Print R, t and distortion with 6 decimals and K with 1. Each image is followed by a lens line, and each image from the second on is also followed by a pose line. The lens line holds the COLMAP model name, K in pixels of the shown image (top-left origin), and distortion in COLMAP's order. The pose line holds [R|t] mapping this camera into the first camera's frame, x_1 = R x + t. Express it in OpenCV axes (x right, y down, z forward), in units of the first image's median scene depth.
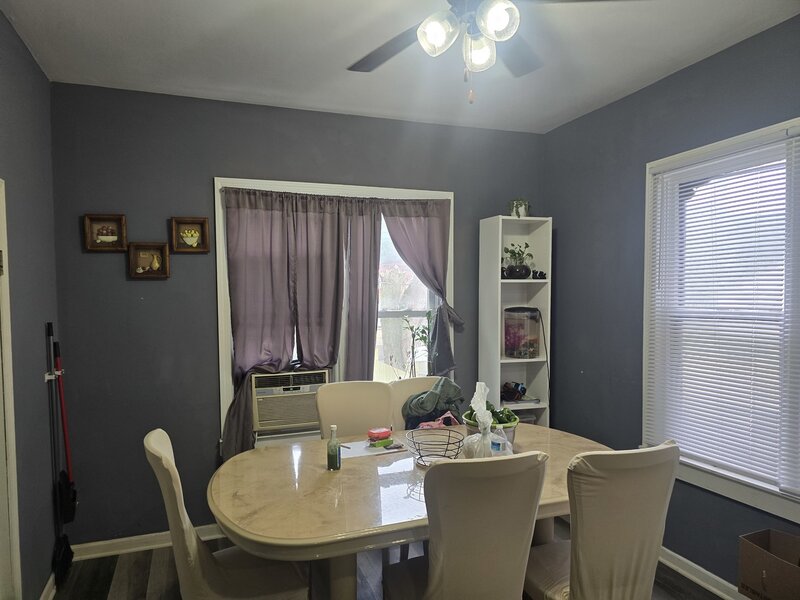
lens RADIAL K [[533.8, 0, 387.6], [0, 533.8, 315.4], [0, 0, 1]] dist [0.035297, -0.001929]
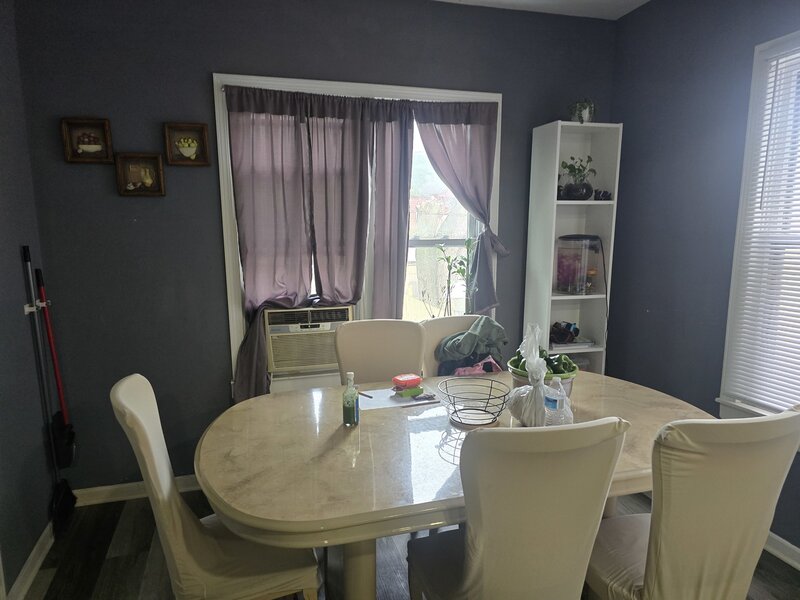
lens RADIAL K [[533.8, 0, 387.6], [0, 533.8, 315.4], [0, 0, 1]] dist [0.035297, -0.001929]
pose [[0.997734, 0.013178, -0.065978, 0.006723], [-0.005290, 0.992960, 0.118331, 0.014502], [0.067073, -0.117714, 0.990780, 0.140804]]
